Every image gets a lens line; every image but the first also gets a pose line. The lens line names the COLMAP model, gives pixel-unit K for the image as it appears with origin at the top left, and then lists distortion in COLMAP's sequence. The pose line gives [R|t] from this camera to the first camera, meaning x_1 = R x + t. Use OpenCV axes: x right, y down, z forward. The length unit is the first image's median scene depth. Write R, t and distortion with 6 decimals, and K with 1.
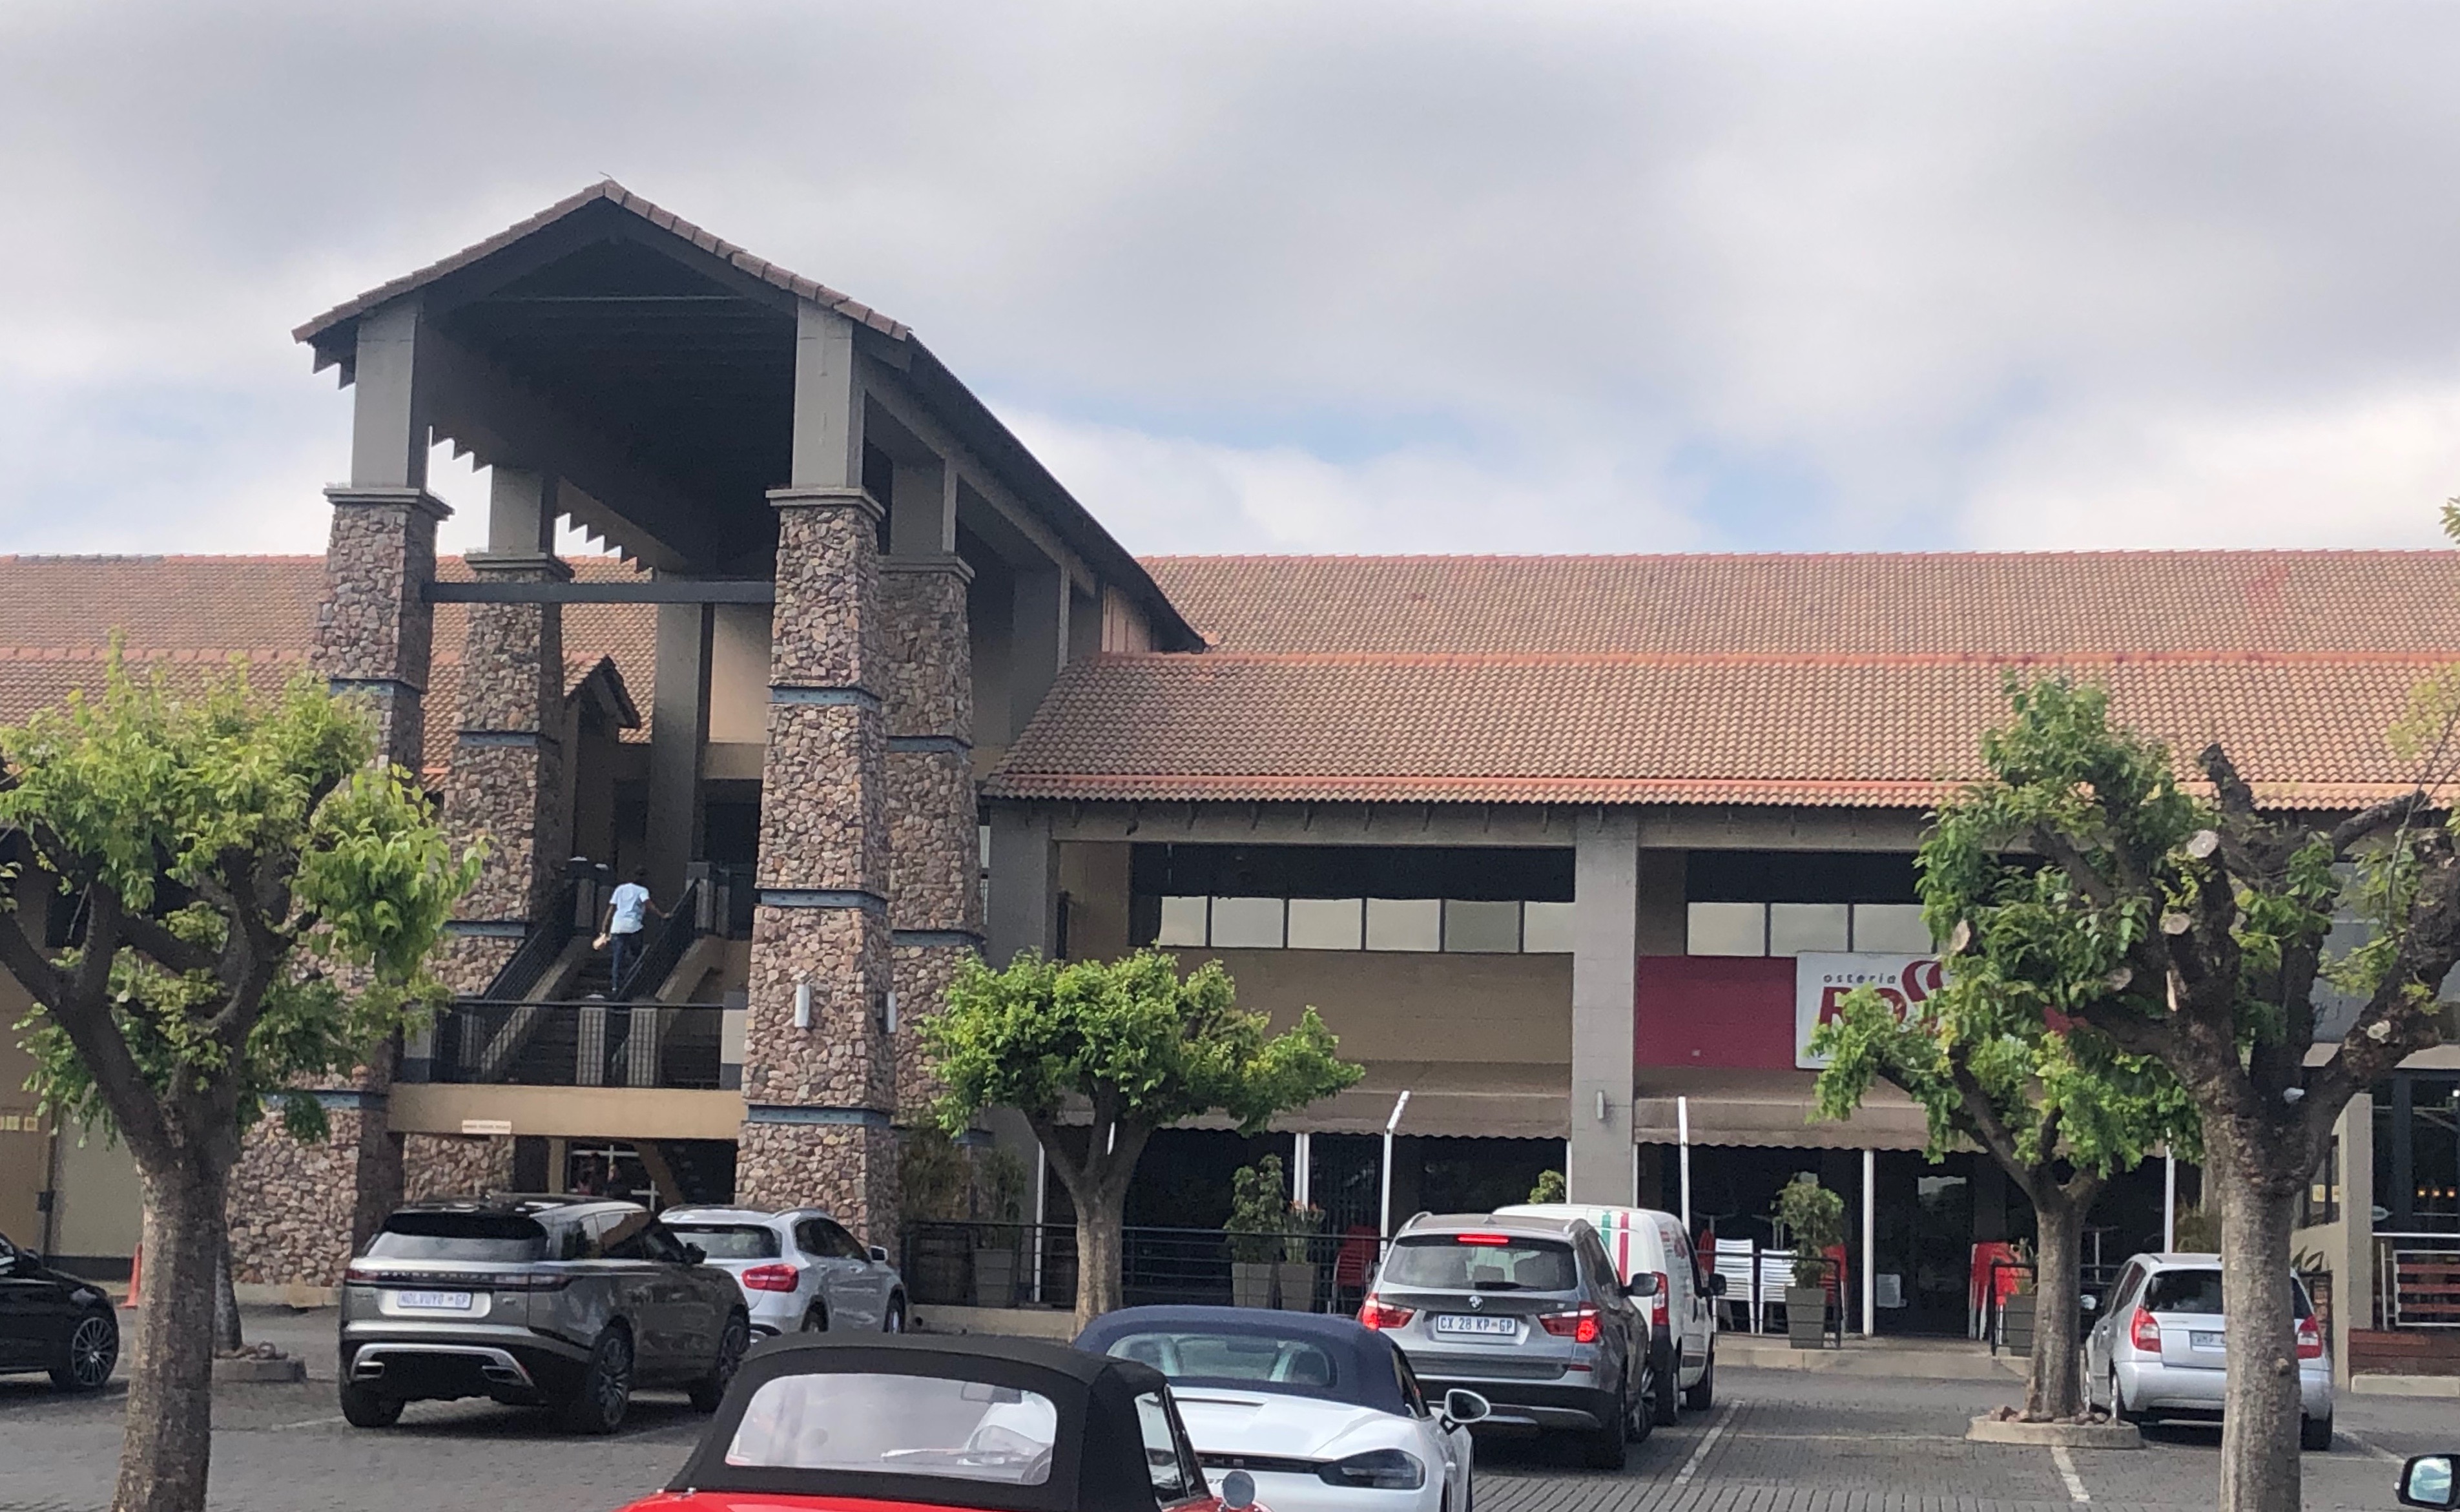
lens RADIAL K [[4413.8, 0, 1229.5], [0, 4413.8, 758.1], [0, 0, 1]] dist [0.032982, 0.000000]
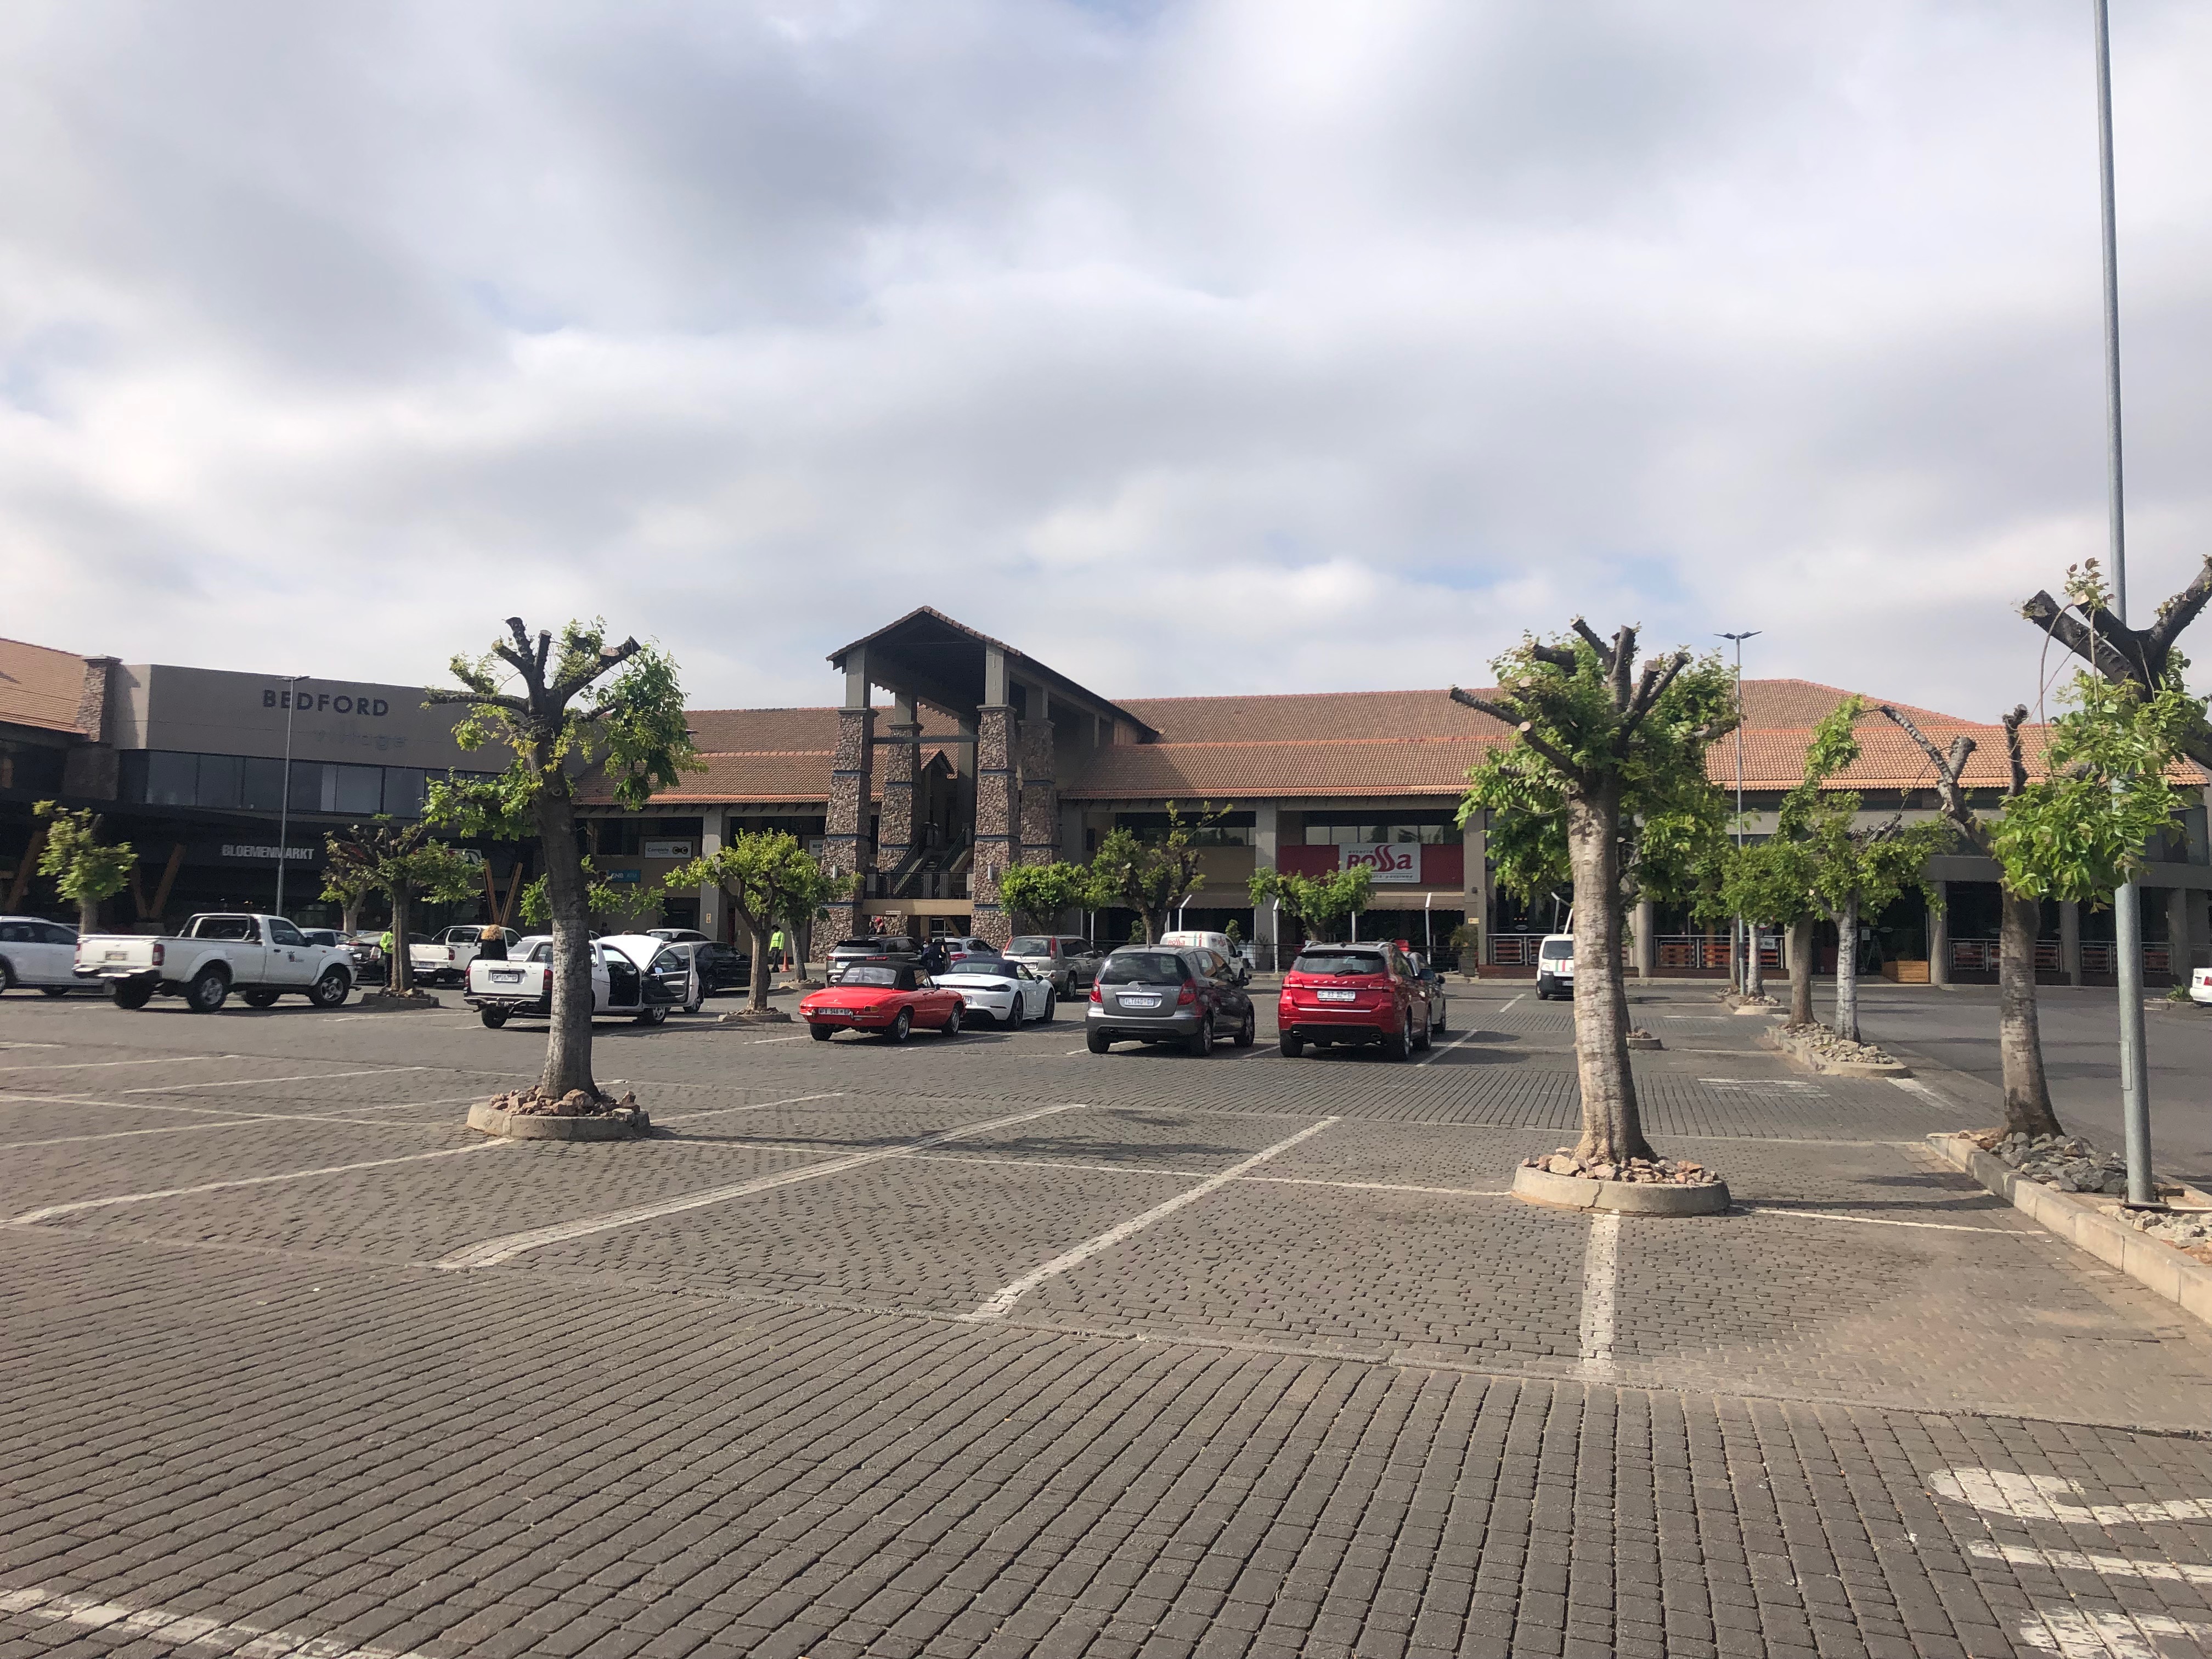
lens RADIAL K [[1796.8, 0, 1106.1], [0, 1796.8, 823.5], [0, 0, 1]] dist [-0.002075, -0.000053]
pose [[0.996857, -0.024137, -0.075456, 0.074513], [0.027206, 0.998832, 0.039919, -0.024769], [0.074404, -0.041846, 0.996350, -0.238656]]
